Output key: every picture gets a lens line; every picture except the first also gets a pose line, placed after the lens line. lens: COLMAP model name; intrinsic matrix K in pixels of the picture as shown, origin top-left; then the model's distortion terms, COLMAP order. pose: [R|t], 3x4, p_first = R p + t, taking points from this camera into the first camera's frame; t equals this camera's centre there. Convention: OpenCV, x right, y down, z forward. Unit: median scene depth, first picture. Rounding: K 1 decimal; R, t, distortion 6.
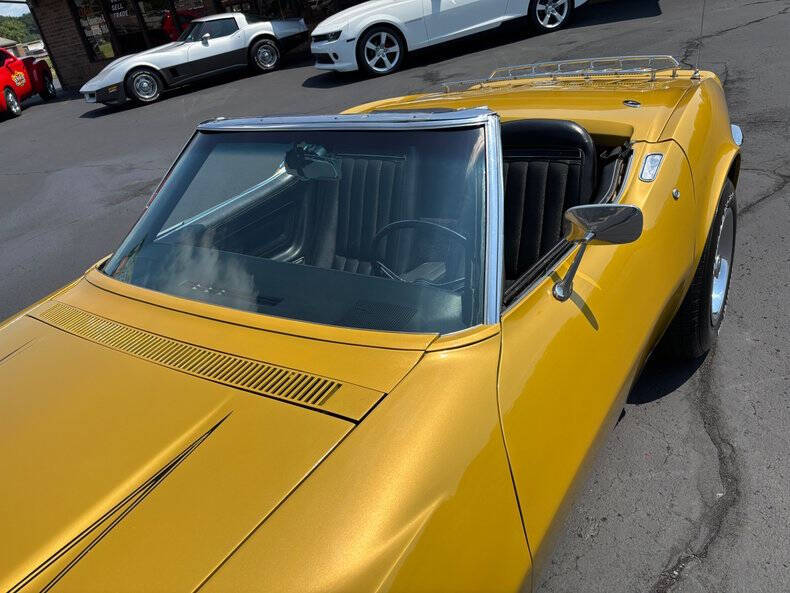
lens RADIAL K [[596.4, 0, 389.8], [0, 596.4, 299.5], [0, 0, 1]] dist [0.039037, -0.038232]
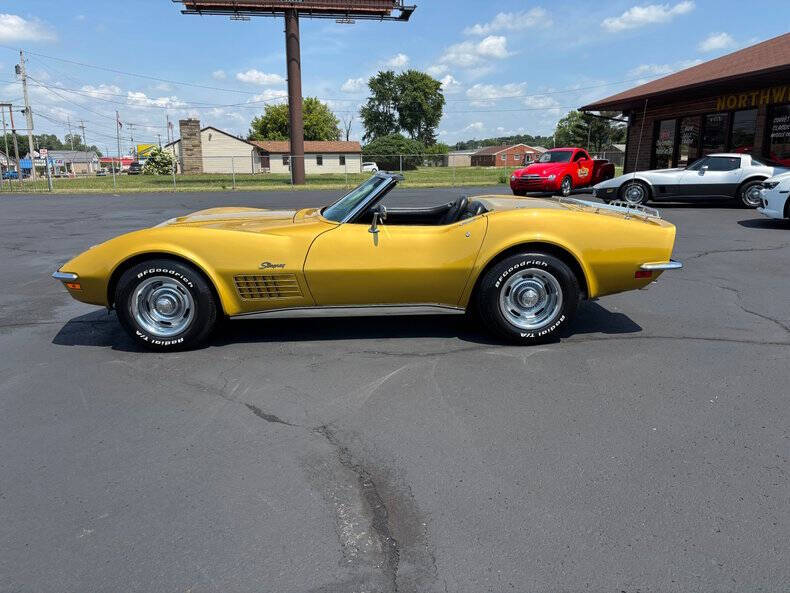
lens RADIAL K [[596.4, 0, 387.7], [0, 596.4, 300.0], [0, 0, 1]] dist [0.039037, -0.038232]
pose [[0.561067, 0.353551, -0.748469, 0.316522], [-0.475515, 0.877782, 0.058179, 0.009561], [0.677562, 0.323266, 0.660613, -0.101077]]
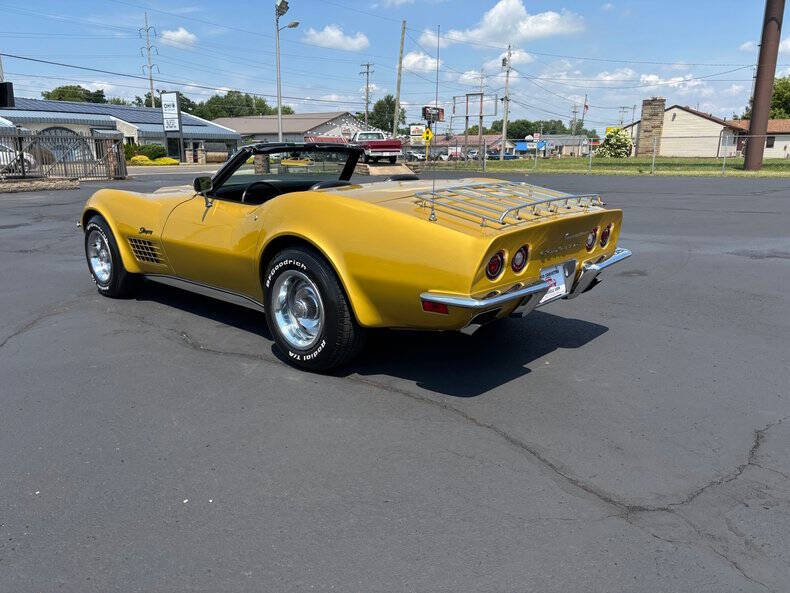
lens RADIAL K [[596.4, 0, 391.5], [0, 596.4, 299.1], [0, 0, 1]] dist [0.039037, -0.038232]
pose [[-0.154778, 0.414162, -0.896947, 0.332719], [-0.446152, 0.780737, 0.437491, -0.149623], [0.881472, 0.467888, 0.063939, 0.203521]]
